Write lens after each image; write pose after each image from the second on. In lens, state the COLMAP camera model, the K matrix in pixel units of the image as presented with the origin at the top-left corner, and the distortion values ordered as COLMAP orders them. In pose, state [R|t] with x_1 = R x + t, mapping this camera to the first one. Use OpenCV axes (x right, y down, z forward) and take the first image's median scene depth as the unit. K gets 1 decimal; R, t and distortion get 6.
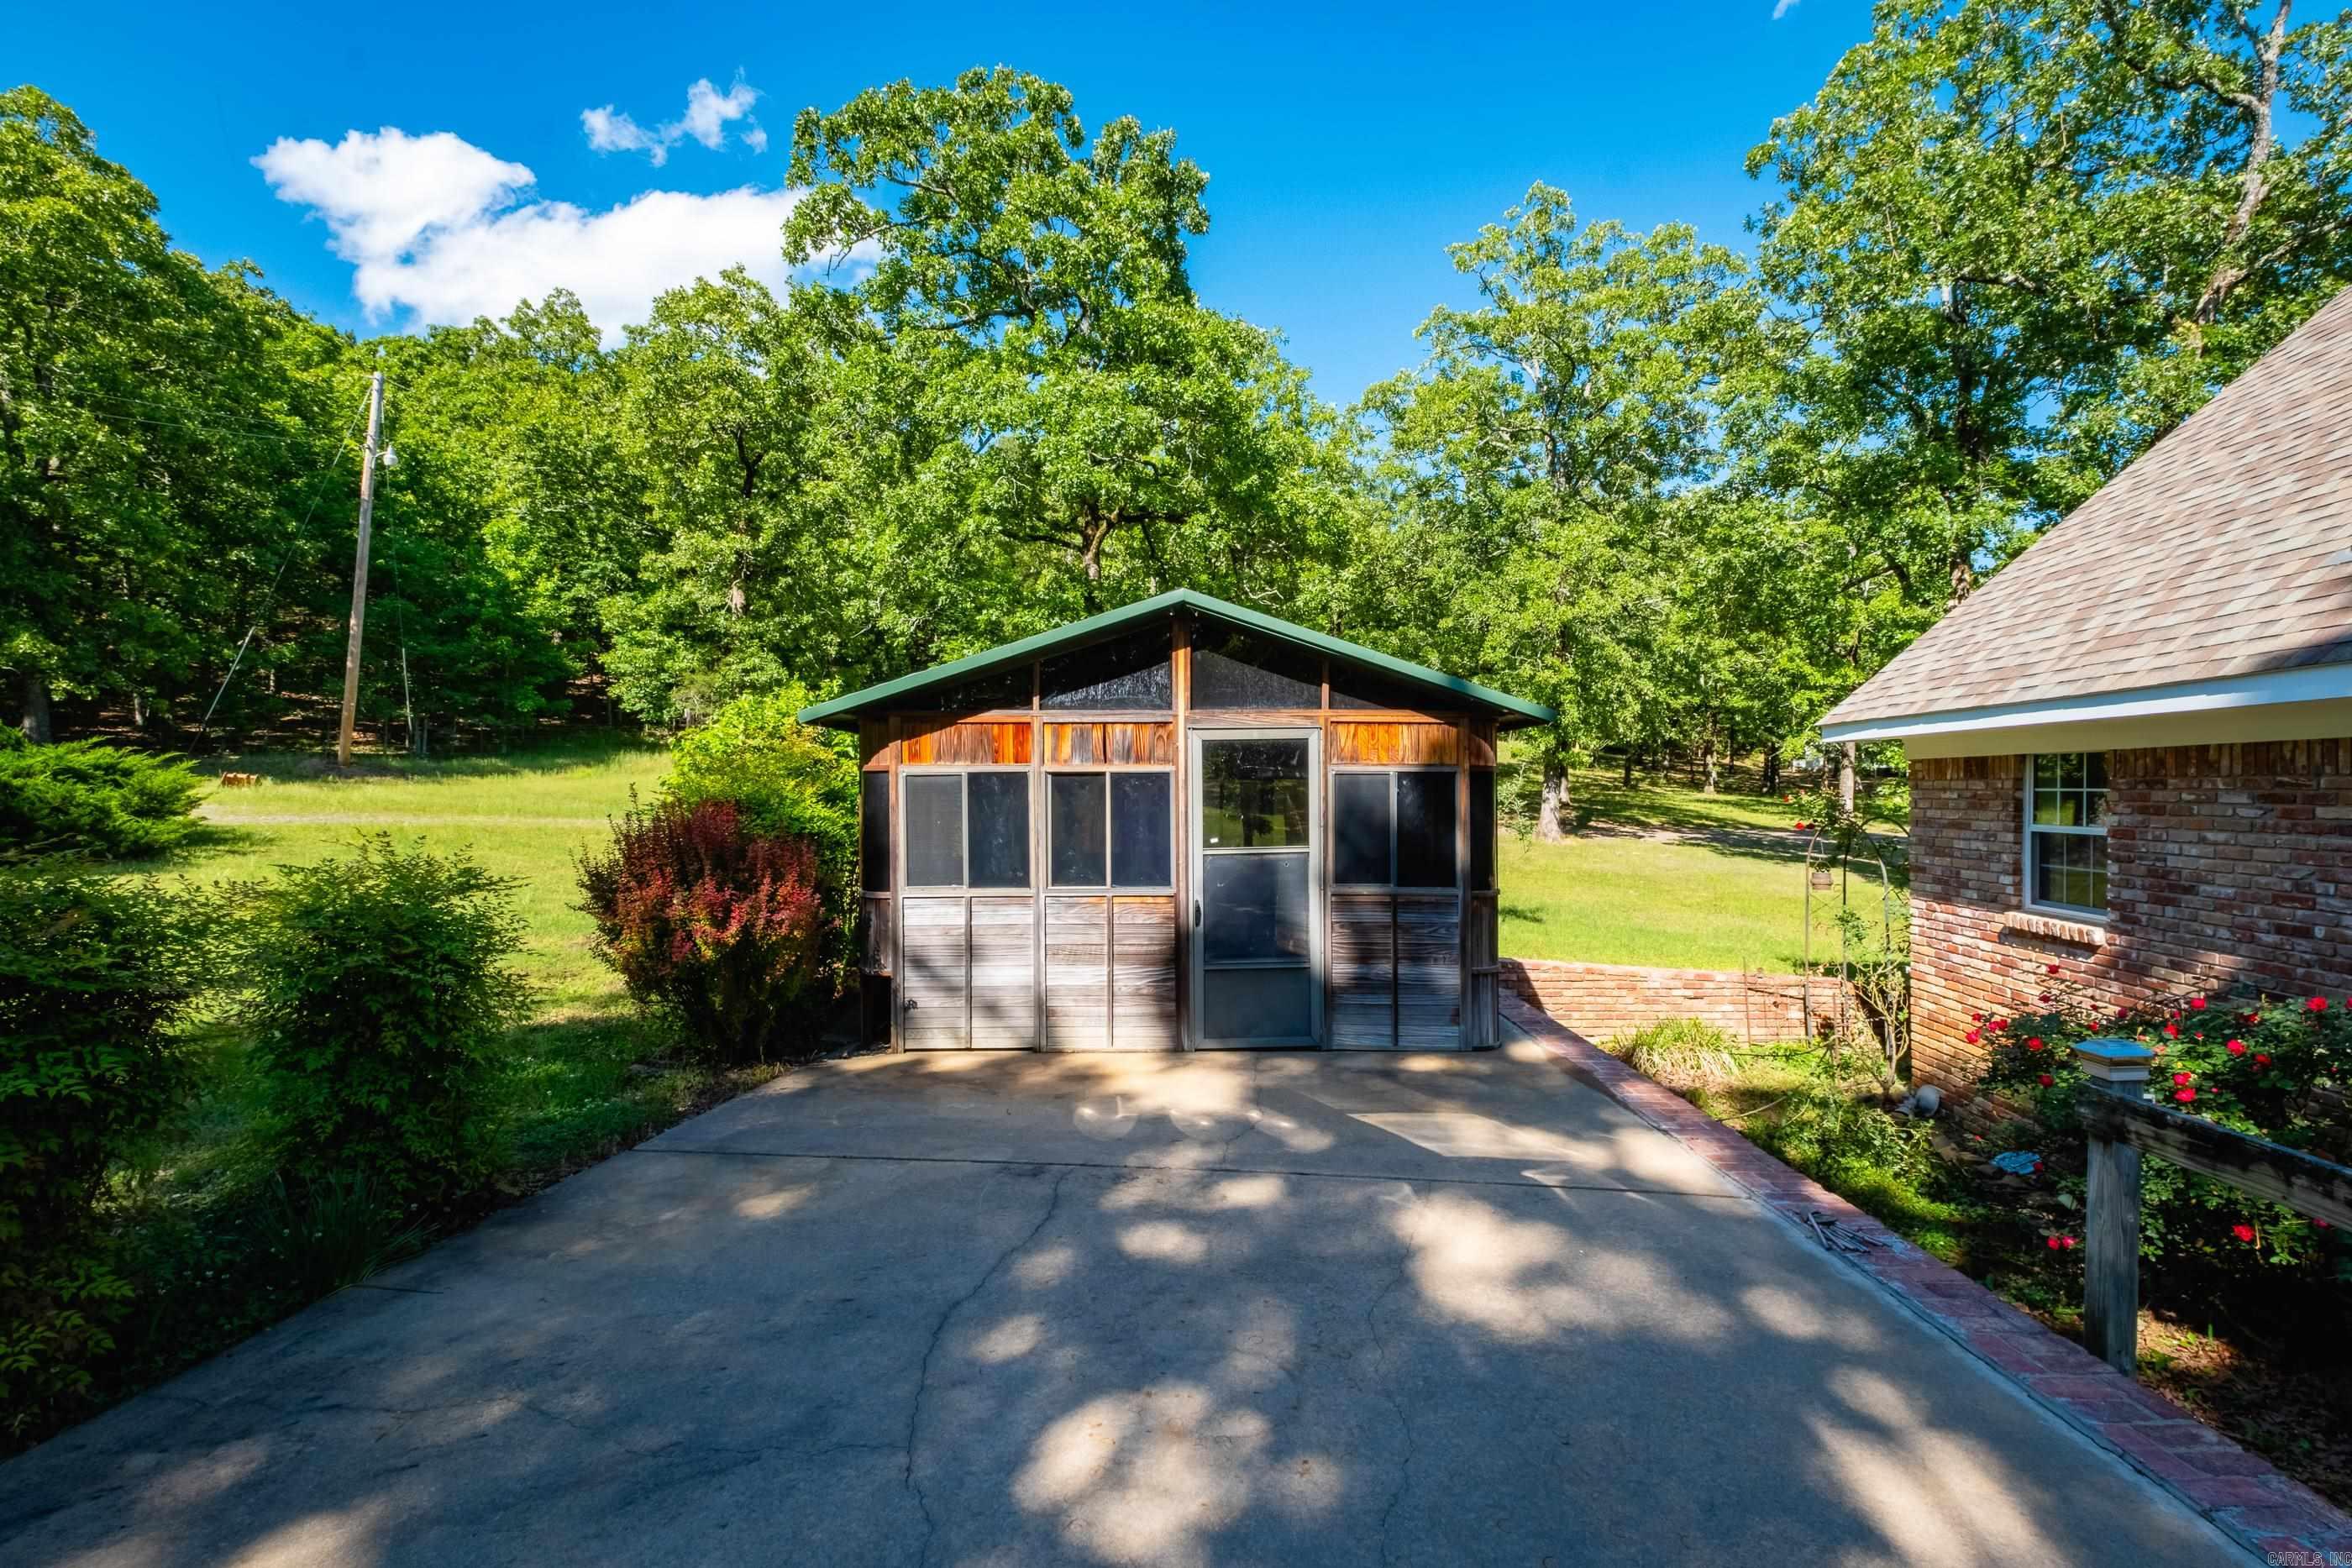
lens RADIAL K [[1018.7, 0, 1167.9], [0, 1018.7, 781.4], [0, 0, 1]] dist [0.002036, -0.000095]
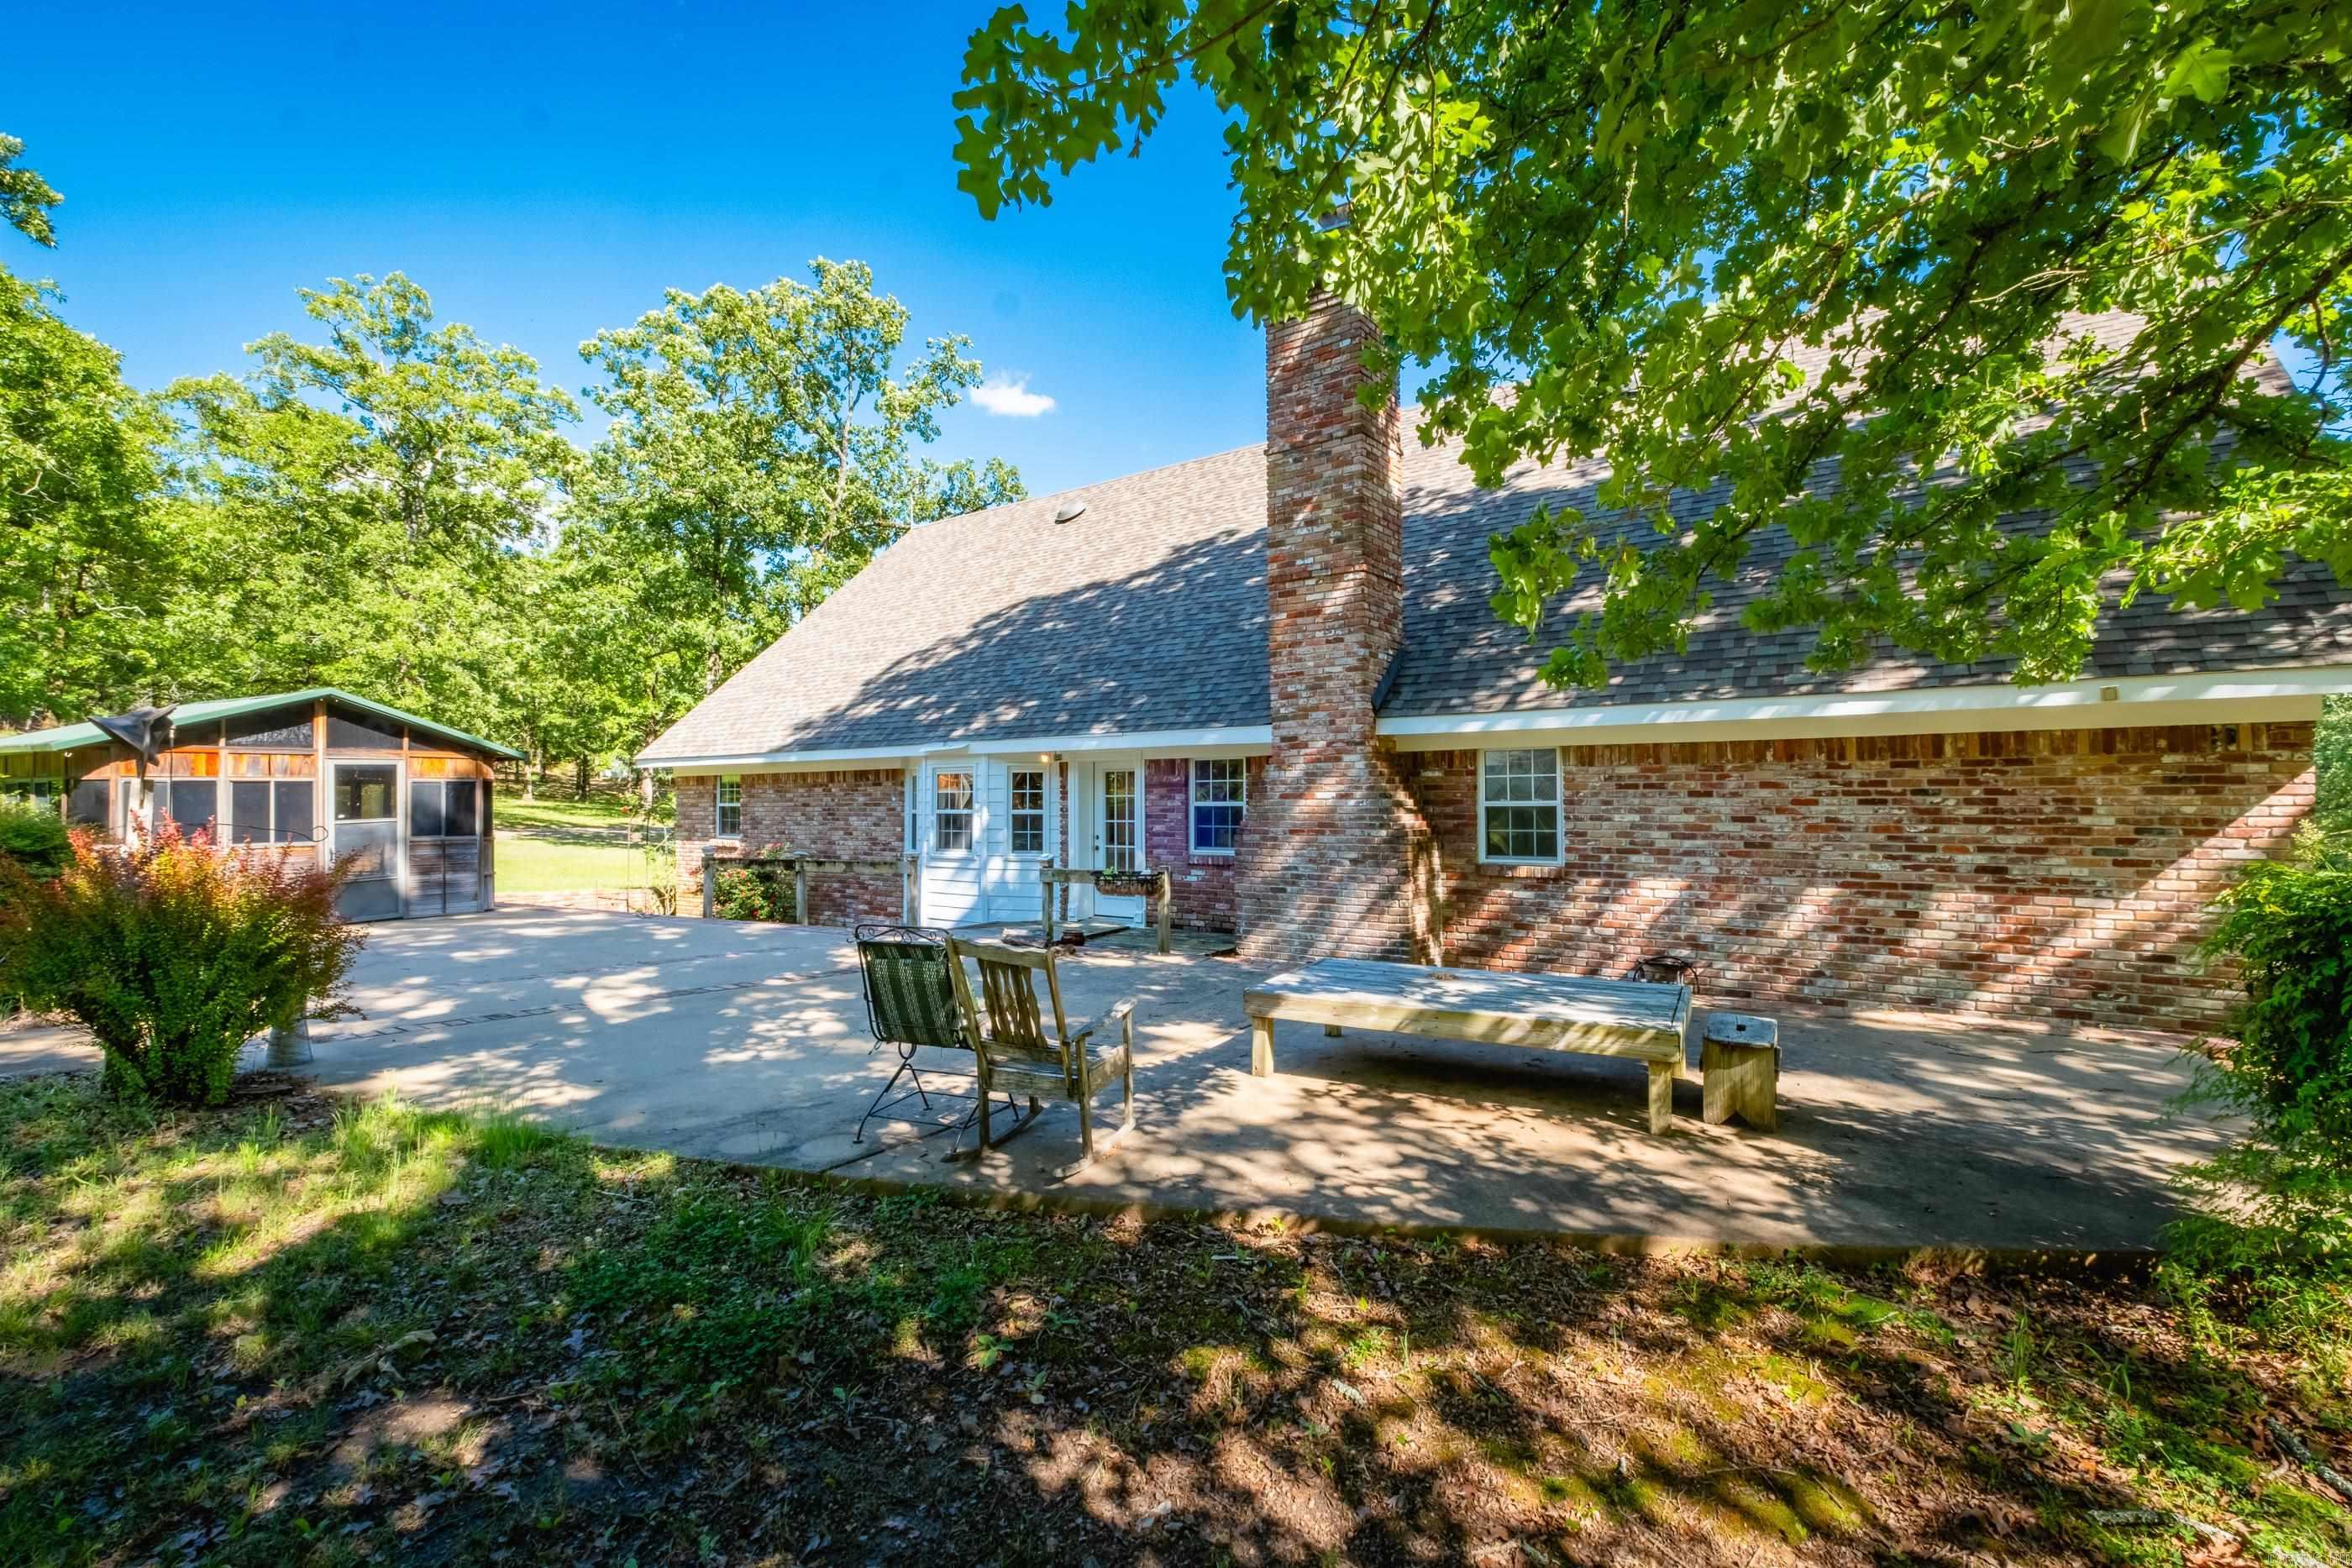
lens RADIAL K [[1018.7, 0, 1167.9], [0, 1018.7, 781.4], [0, 0, 1]] dist [0.002036, -0.000095]
pose [[0.488598, 0.003542, 0.872502, -0.211078], [0.003793, 0.999974, -0.006183, 0.002159], [-0.872501, 0.006331, 0.488571, -0.316577]]
